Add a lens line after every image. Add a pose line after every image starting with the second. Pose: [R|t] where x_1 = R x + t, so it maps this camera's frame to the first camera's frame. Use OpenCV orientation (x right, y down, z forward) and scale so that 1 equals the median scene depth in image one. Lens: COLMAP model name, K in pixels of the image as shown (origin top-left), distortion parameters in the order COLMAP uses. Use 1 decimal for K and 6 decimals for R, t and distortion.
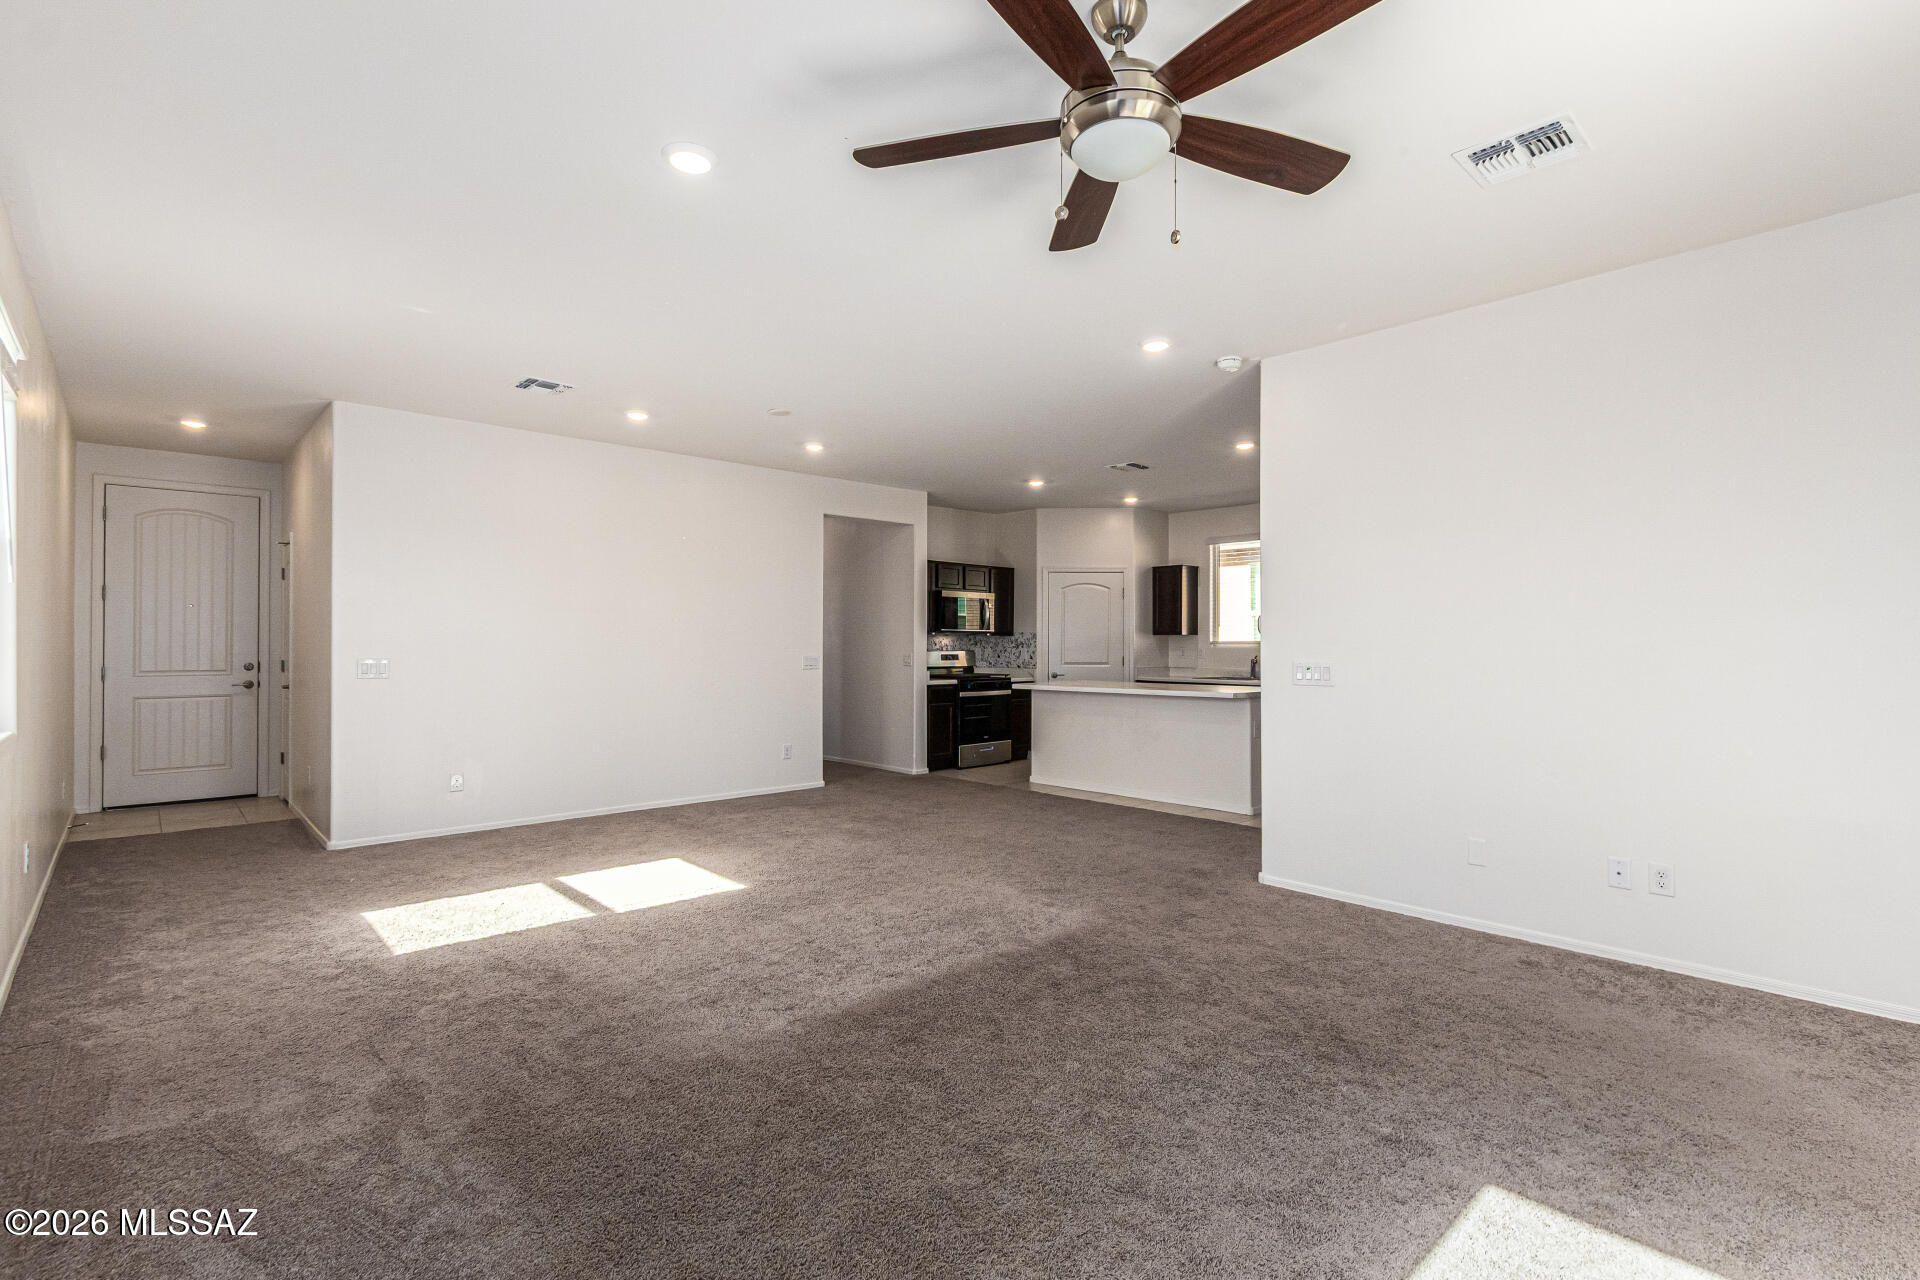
lens RADIAL K [[888.0, 0, 964.7], [0, 888.0, 637.4], [0, 0, 1]] dist [-0.001573, -0.000546]
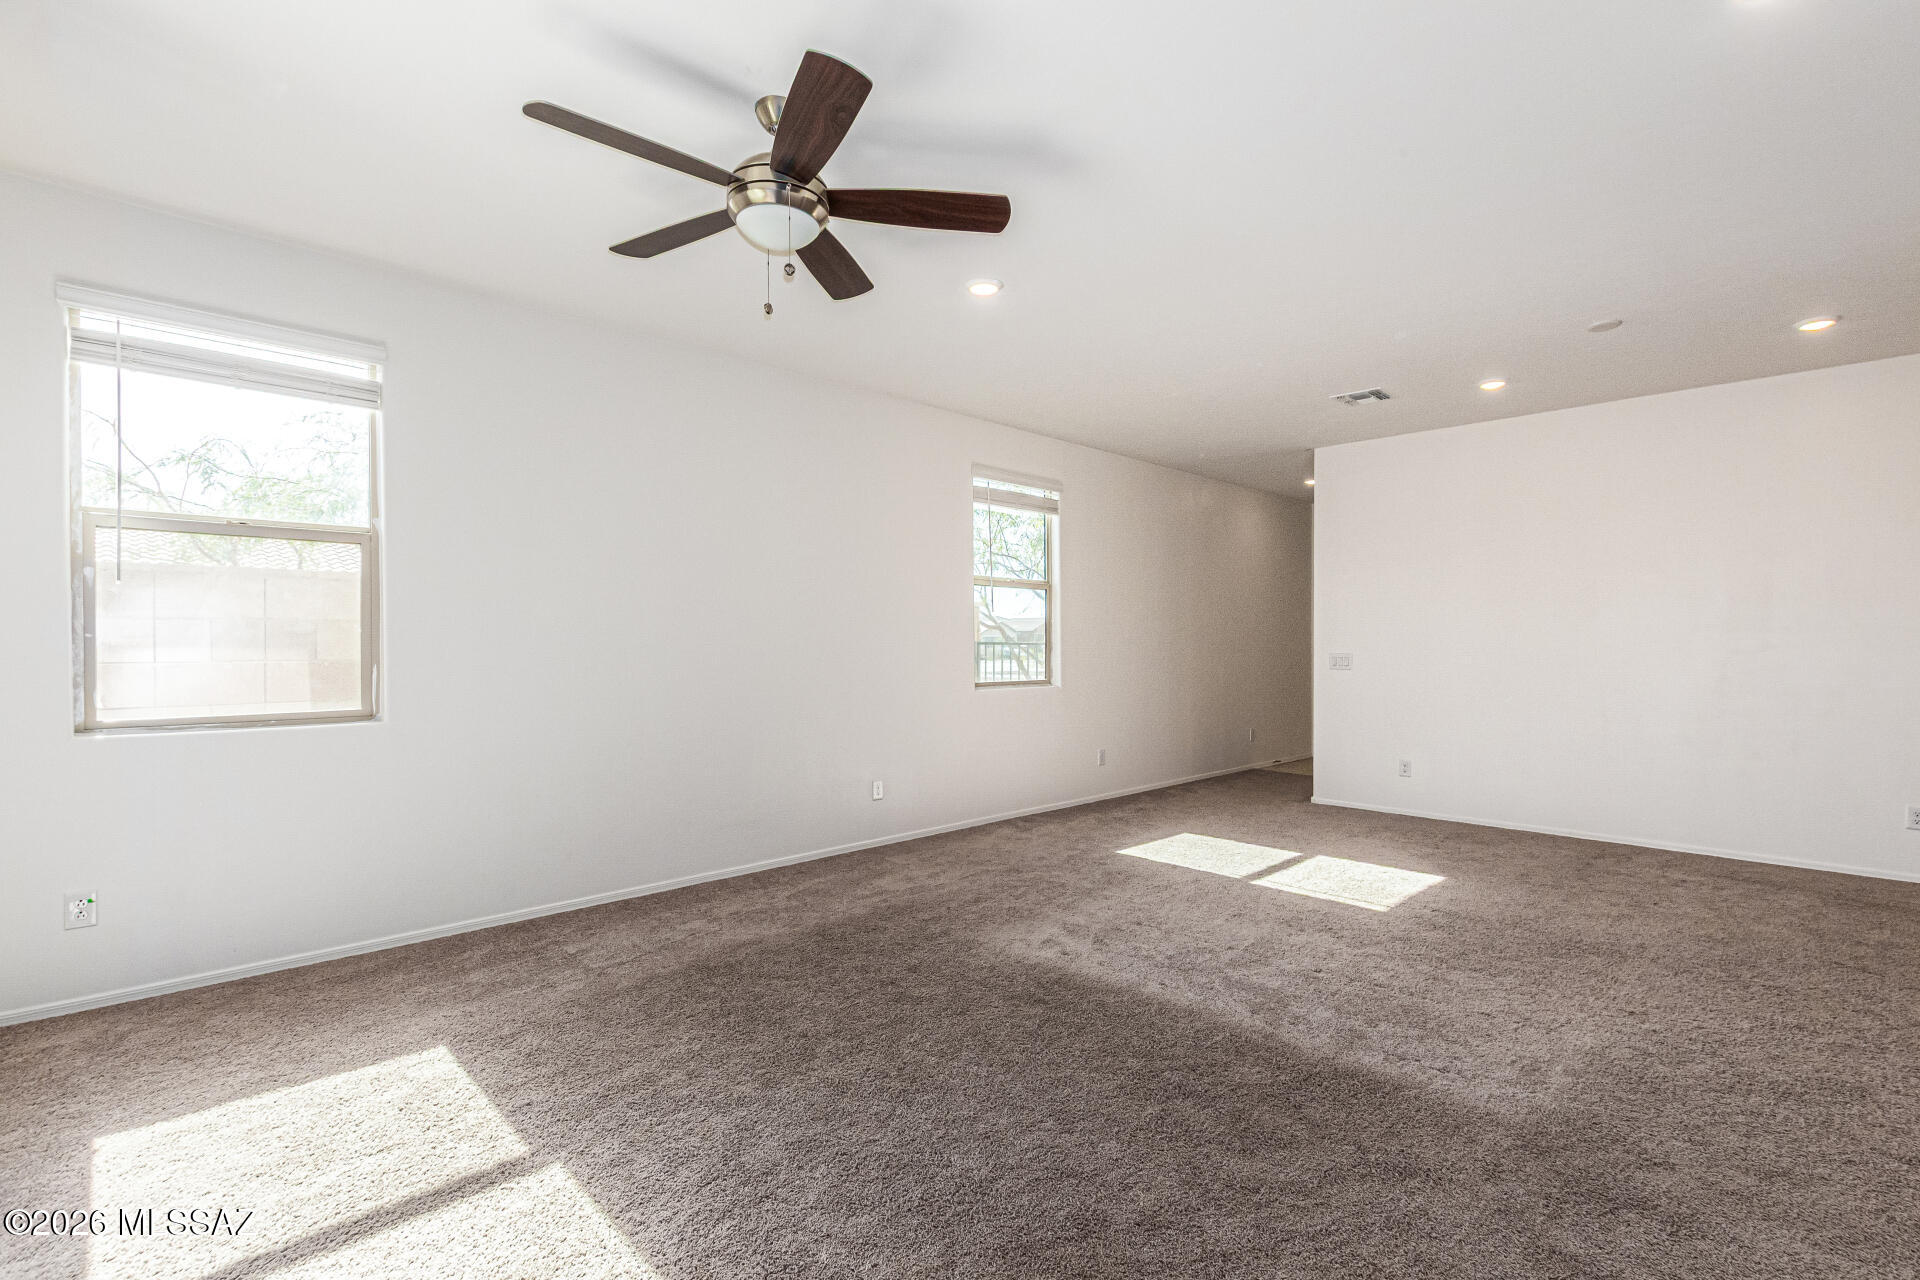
lens RADIAL K [[888.0, 0, 964.7], [0, 888.0, 637.4], [0, 0, 1]] dist [-0.001573, -0.000546]
pose [[0.034573, -0.007853, -0.999371, 0.304449], [0.003456, 0.999964, -0.007738, 0.007059], [0.999396, -0.003187, 0.034599, 0.270145]]
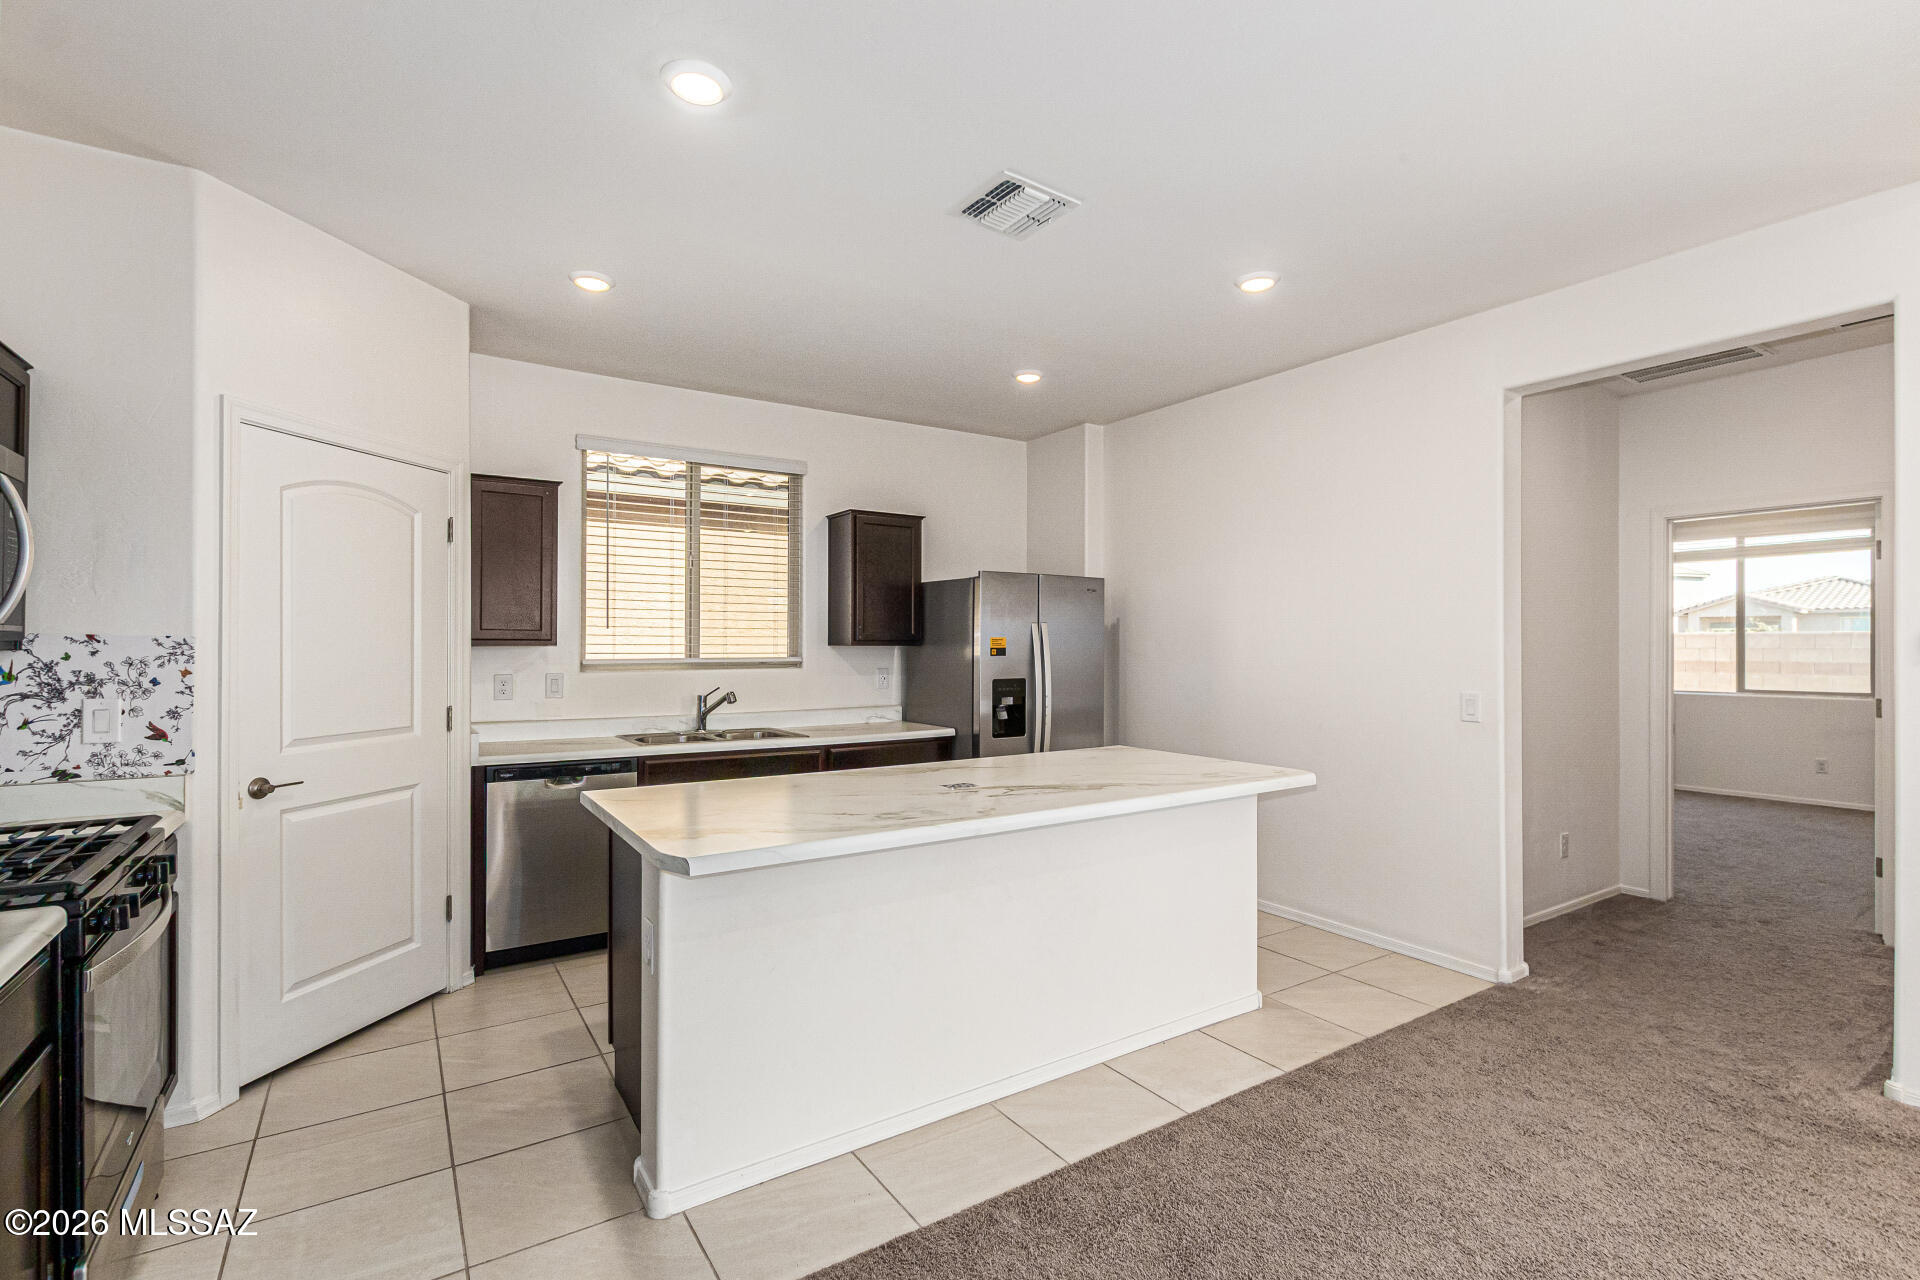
lens RADIAL K [[888.0, 0, 964.7], [0, 888.0, 637.4], [0, 0, 1]] dist [-0.001573, -0.000546]
pose [[0.158386, 0.002983, 0.987373, -0.147213], [-0.000249, 0.999996, -0.002981, -0.004700], [-0.987377, 0.000226, 0.158386, 0.753098]]
